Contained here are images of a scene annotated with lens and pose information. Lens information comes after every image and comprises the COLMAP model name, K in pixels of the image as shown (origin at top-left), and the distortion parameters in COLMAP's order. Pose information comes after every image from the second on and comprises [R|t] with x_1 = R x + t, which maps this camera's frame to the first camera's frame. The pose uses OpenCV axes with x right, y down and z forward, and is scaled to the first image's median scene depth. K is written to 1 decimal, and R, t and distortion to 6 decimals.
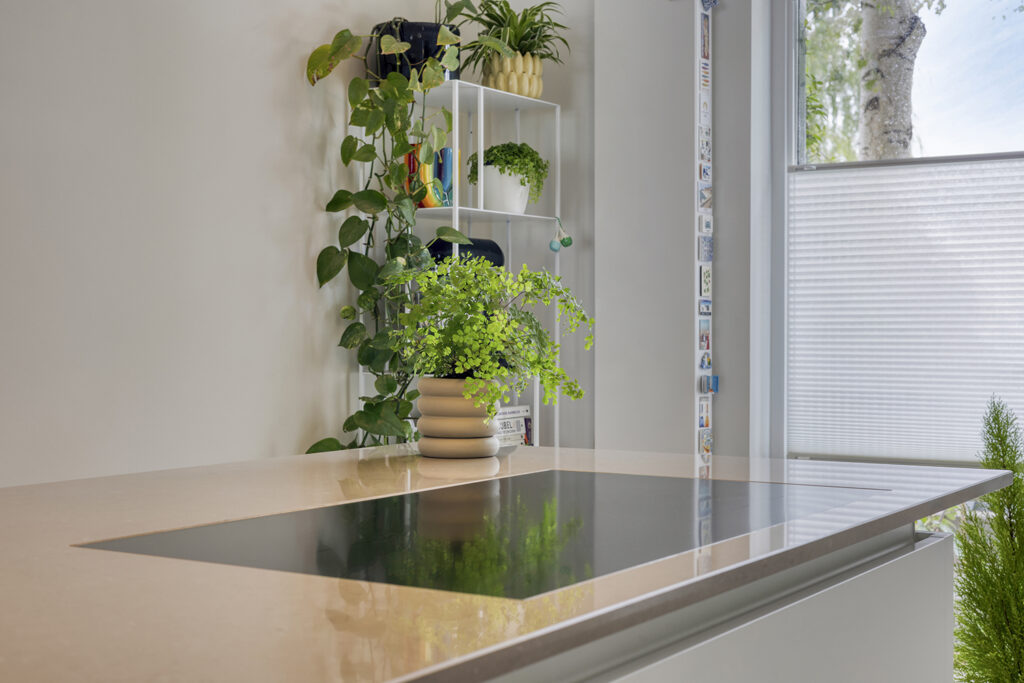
lens RADIAL K [[1442.7, 0, 512.0], [0, 1442.7, 341.5], [0, 0, 1]] dist [0.018363, -0.044497]
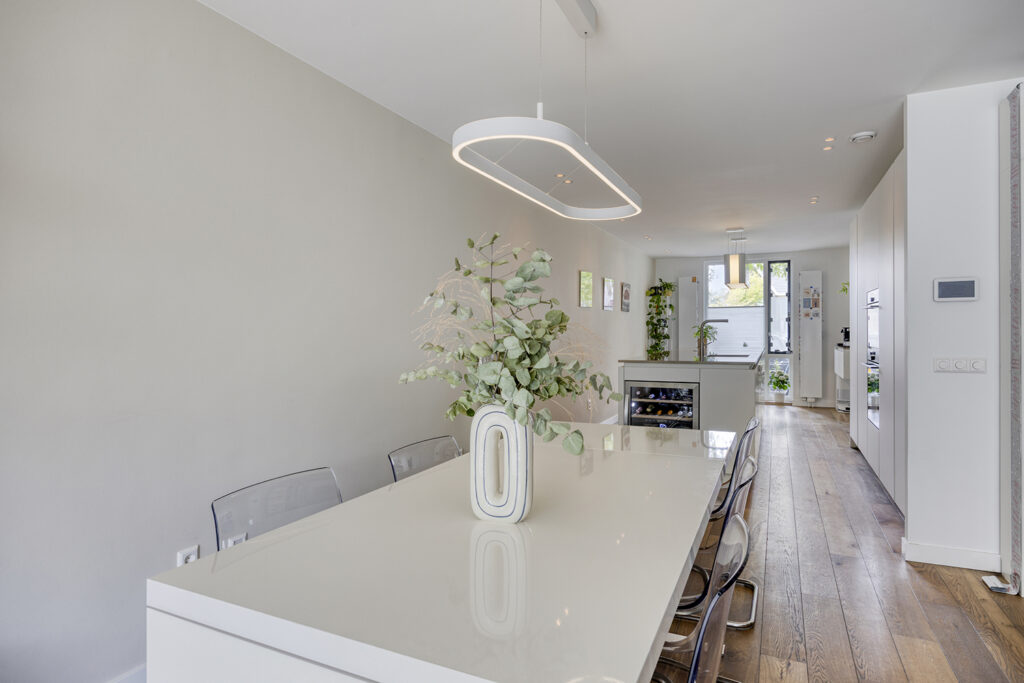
lens RADIAL K [[559.3, 0, 512.0], [0, 559.3, 341.5], [0, 0, 1]] dist [0.009234, 0.000246]
pose [[0.991008, -0.013682, 0.133099, -1.060990], [0.013861, 0.999904, -0.000415, 0.023196], [-0.133081, 0.002256, 0.991103, -1.436289]]
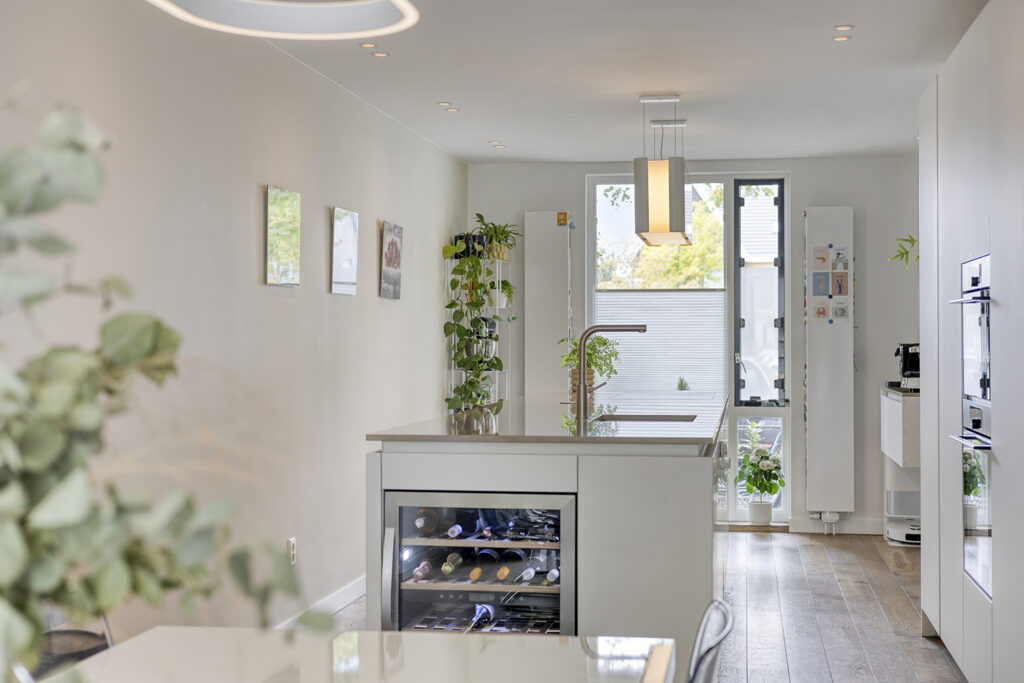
lens RADIAL K [[1442.7, 0, 512.0], [0, 1442.7, 341.5], [0, 0, 1]] dist [0.018363, -0.044497]
pose [[0.915518, -0.005696, 0.402236, -1.021180], [0.013308, 0.999781, -0.016133, 0.011730], [-0.402056, 0.020123, 0.915394, -1.348842]]
